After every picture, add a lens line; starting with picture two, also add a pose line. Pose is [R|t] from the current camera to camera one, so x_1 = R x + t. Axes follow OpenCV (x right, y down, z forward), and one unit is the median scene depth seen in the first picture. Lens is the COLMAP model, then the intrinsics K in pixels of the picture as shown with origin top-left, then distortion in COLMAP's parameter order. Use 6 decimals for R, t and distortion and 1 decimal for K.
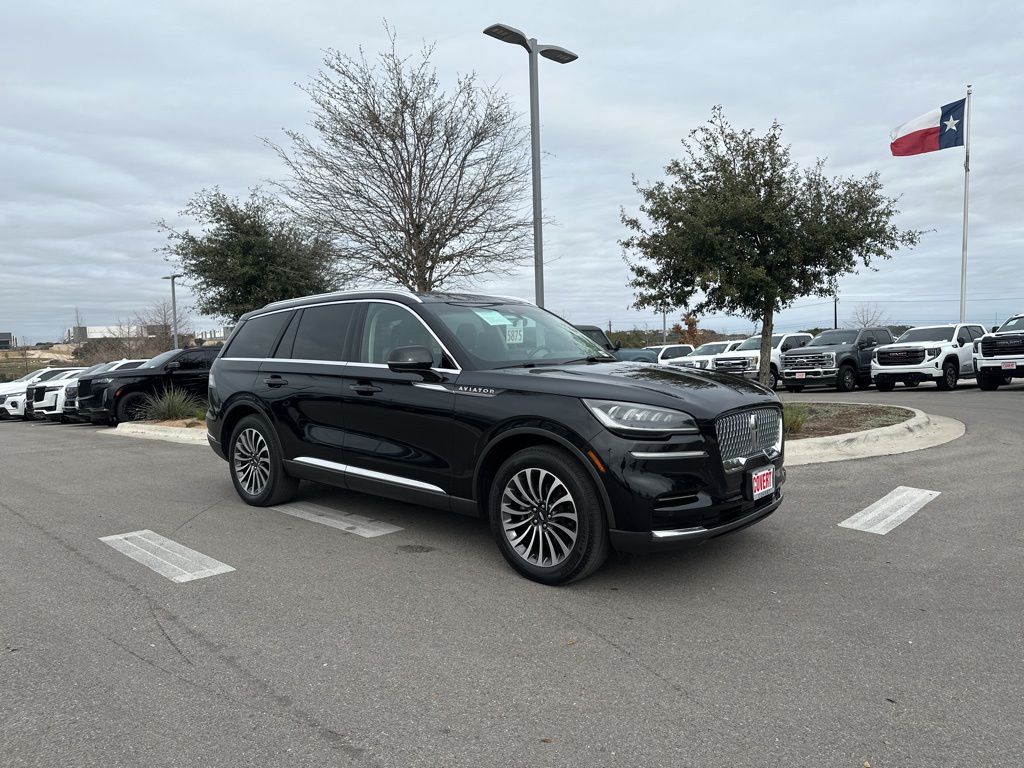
lens RADIAL K [[719.9, 0, 509.2], [0, 719.9, 376.1], [0, 0, 1]] dist [0.108620, -0.176883]
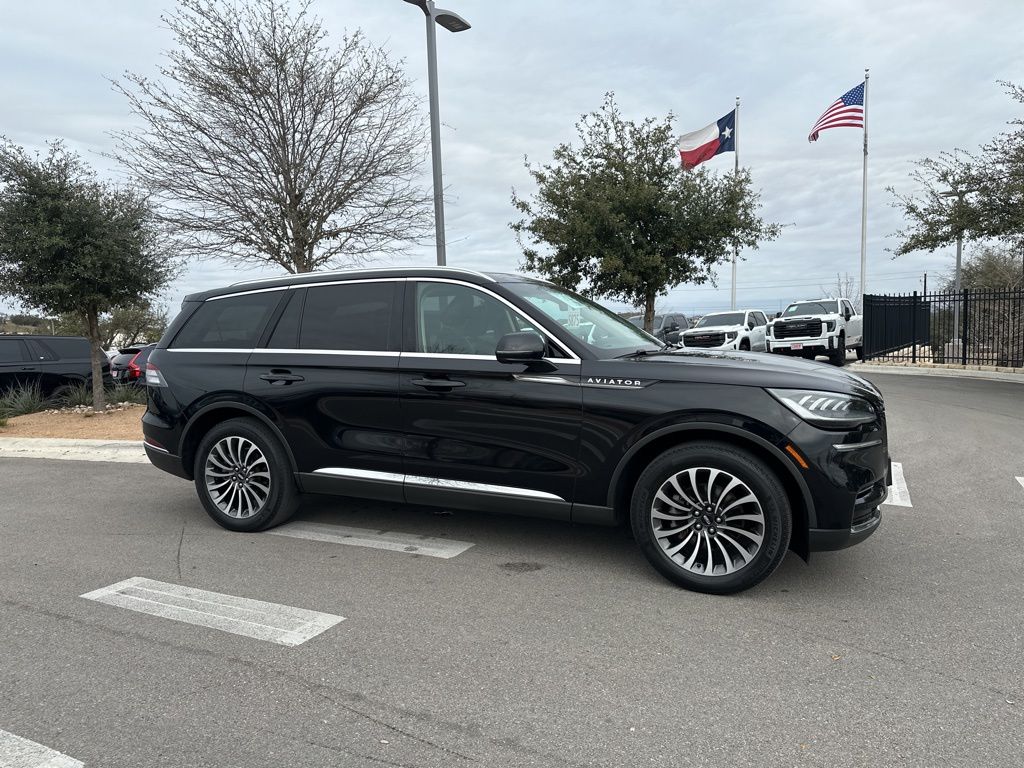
lens RADIAL K [[722.6, 0, 503.3], [0, 722.6, 373.8], [0, 0, 1]] dist [0.103595, -0.184986]
pose [[0.951967, -0.023515, 0.305297, -0.172967], [0.018382, 0.999637, 0.019675, -0.004084], [-0.305649, -0.013118, 0.952054, 0.078251]]
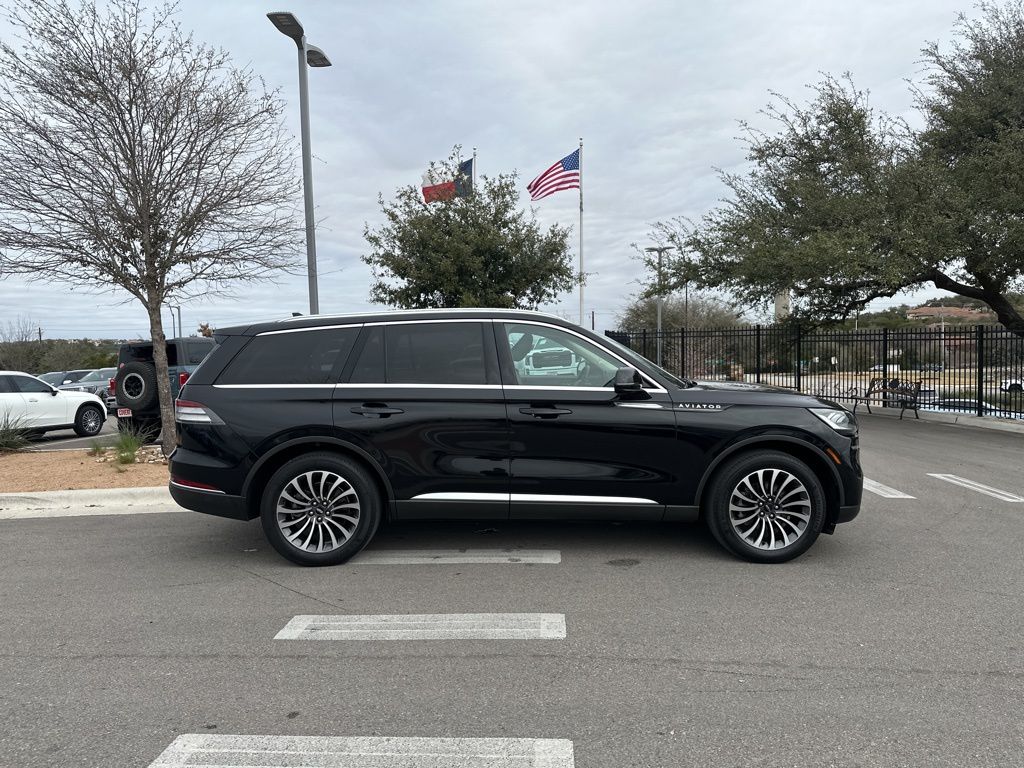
lens RADIAL K [[719.9, 0, 509.2], [0, 719.9, 376.1], [0, 0, 1]] dist [0.108620, -0.176883]
pose [[0.743778, -0.019498, 0.668142, -0.398869], [0.030653, 0.999518, -0.004955, -0.012413], [-0.667723, 0.024165, 0.744018, 0.138634]]
